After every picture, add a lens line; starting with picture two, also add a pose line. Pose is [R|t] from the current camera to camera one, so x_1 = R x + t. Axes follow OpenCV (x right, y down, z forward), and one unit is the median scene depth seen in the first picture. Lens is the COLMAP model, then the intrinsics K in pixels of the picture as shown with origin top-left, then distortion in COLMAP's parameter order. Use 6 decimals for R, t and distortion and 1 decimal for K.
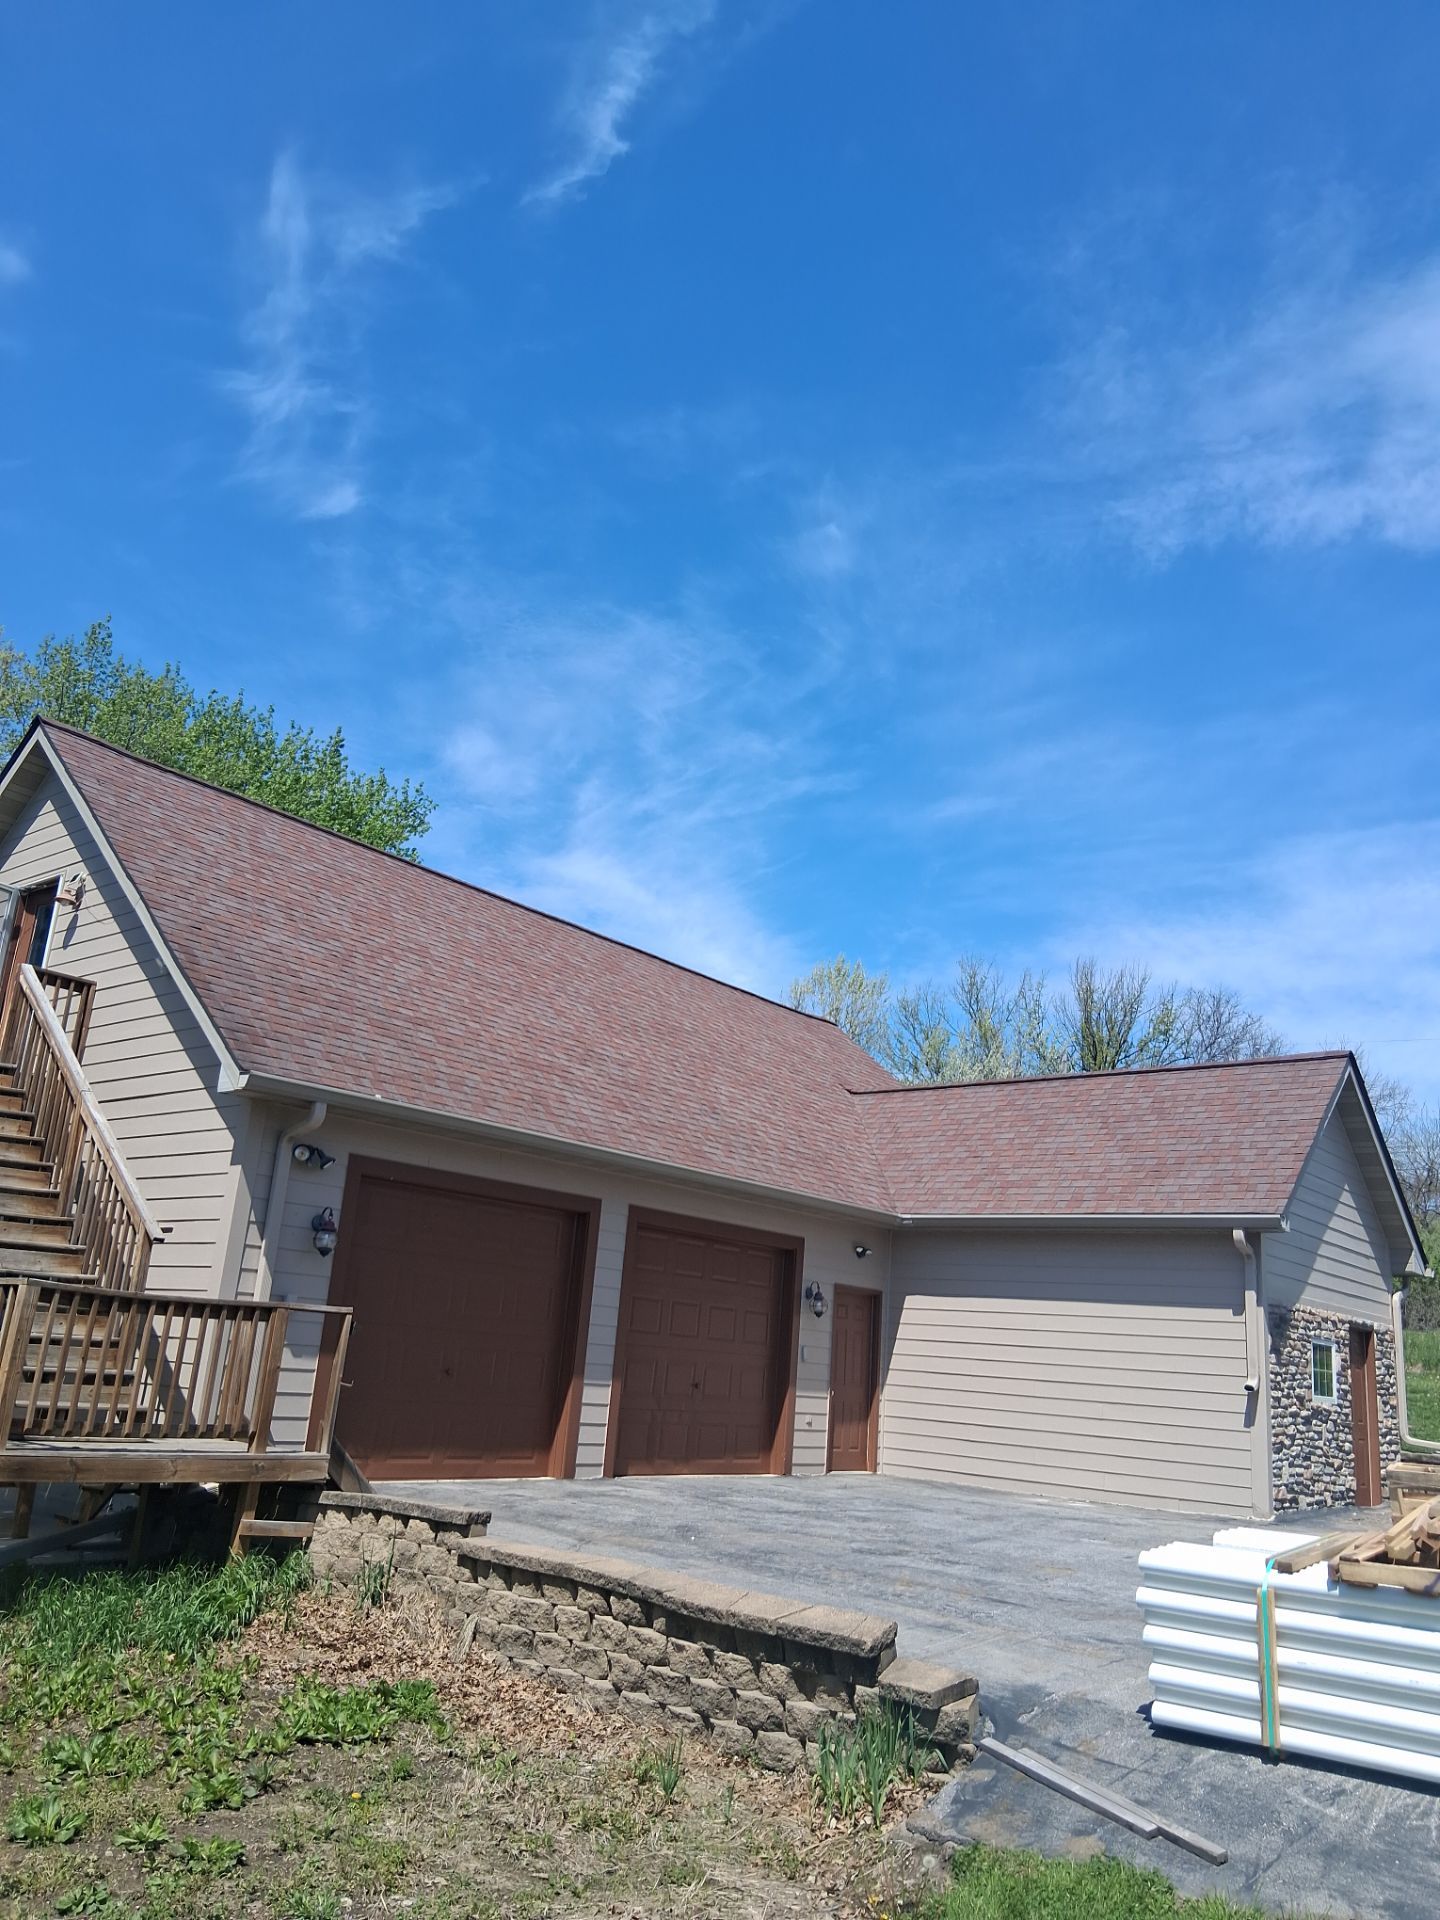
lens RADIAL K [[1462.9, 0, 735.1], [0, 1462.9, 958.5], [0, 0, 1]] dist [0.135862, -0.273636]
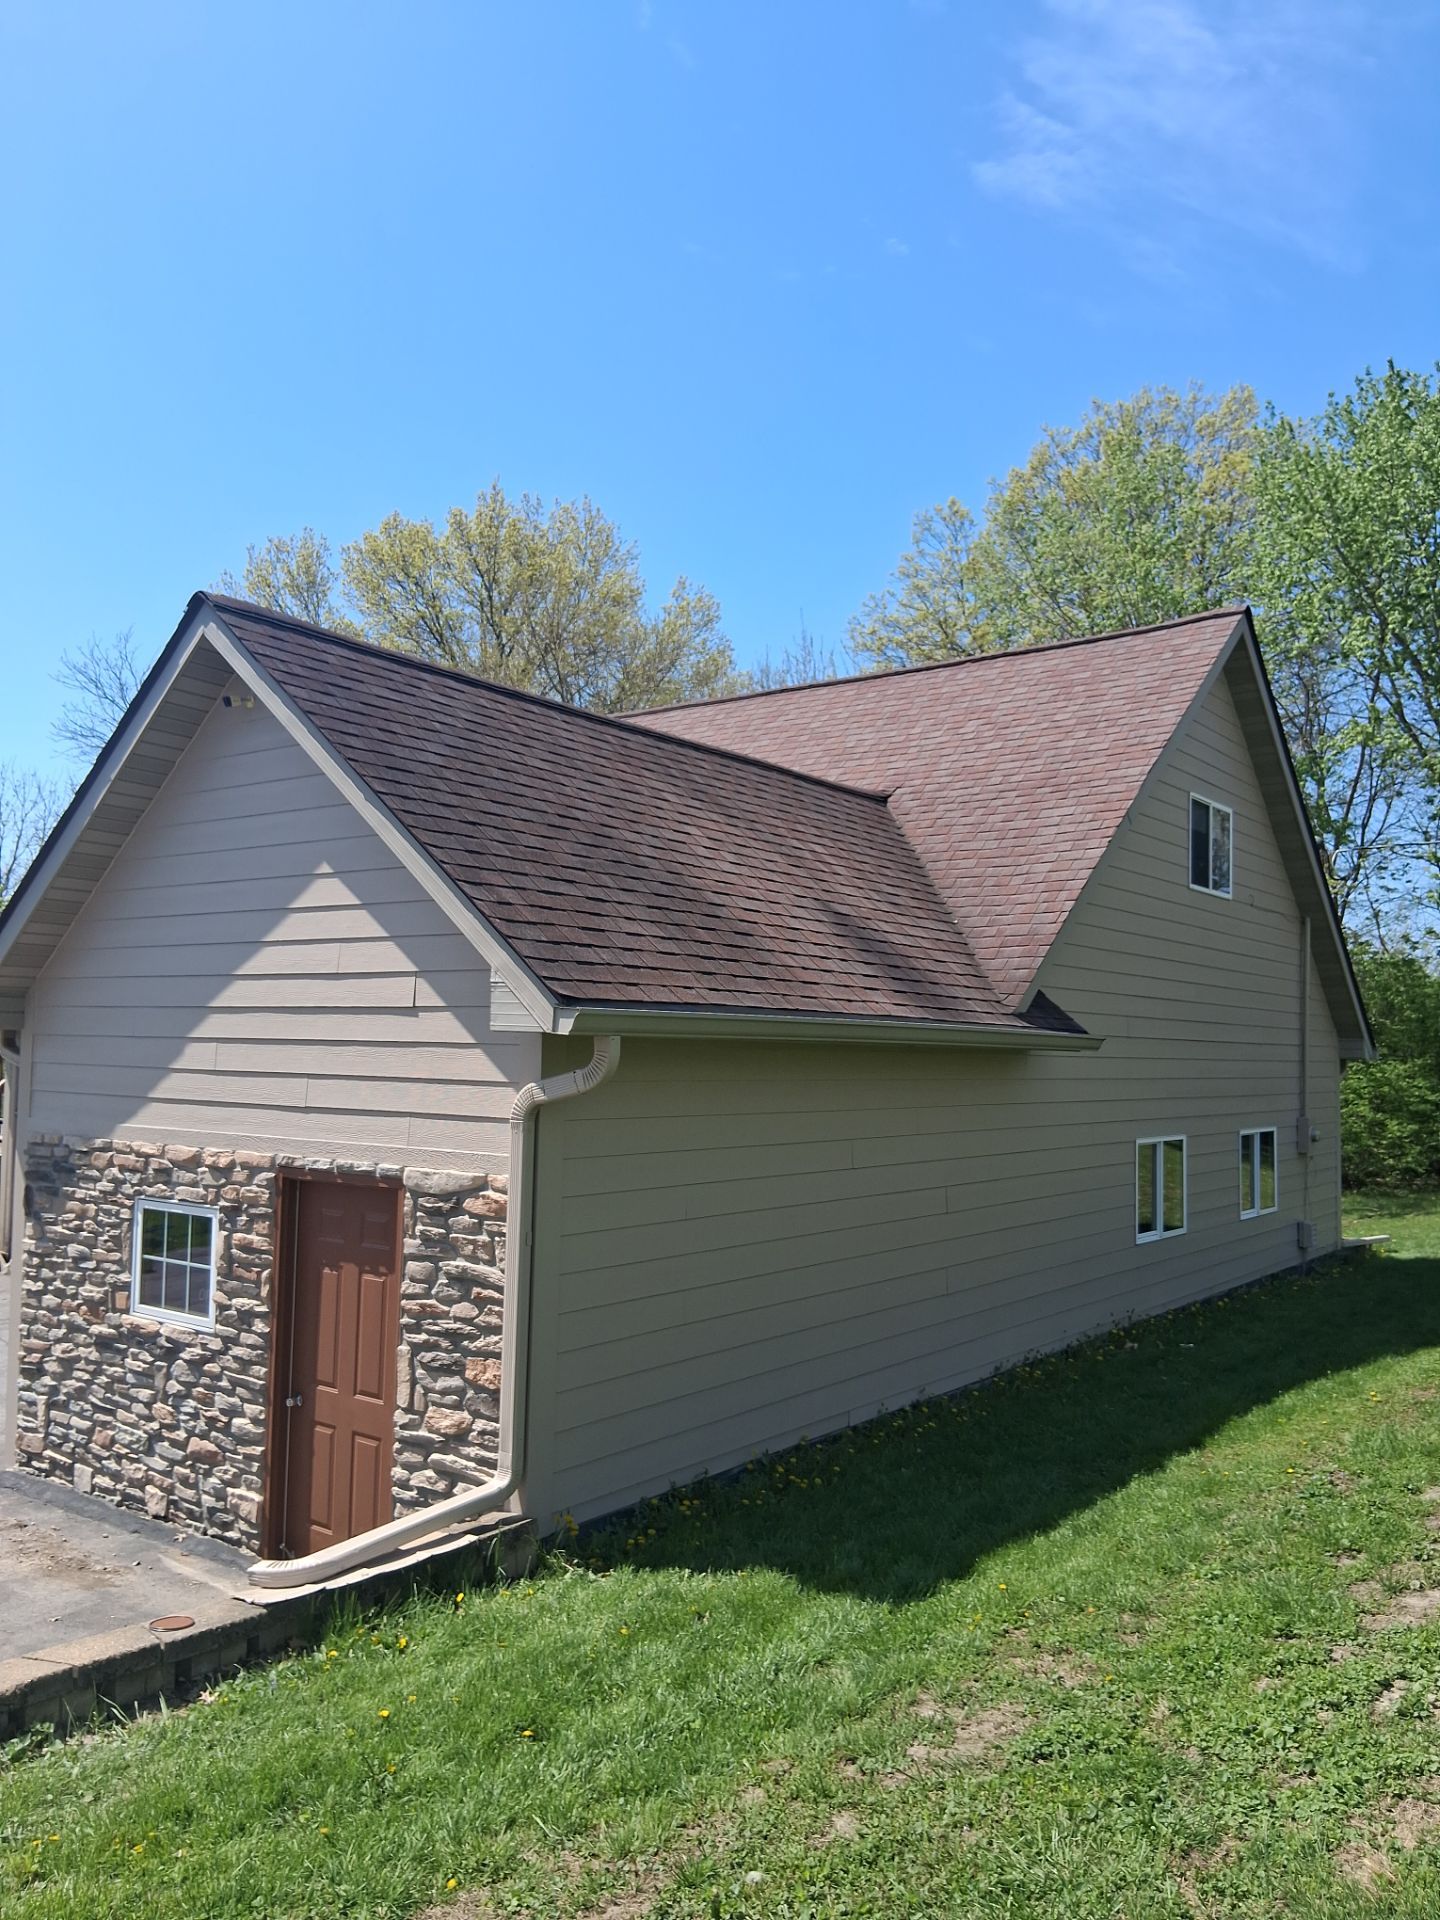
lens RADIAL K [[1462.9, 0, 735.1], [0, 1462.9, 958.5], [0, 0, 1]] dist [0.135862, -0.273636]
pose [[0.034591, -0.122826, -0.991825, 0.958800], [0.255357, 0.960563, -0.110048, 0.292918], [0.966228, -0.249463, 0.064591, 1.224429]]
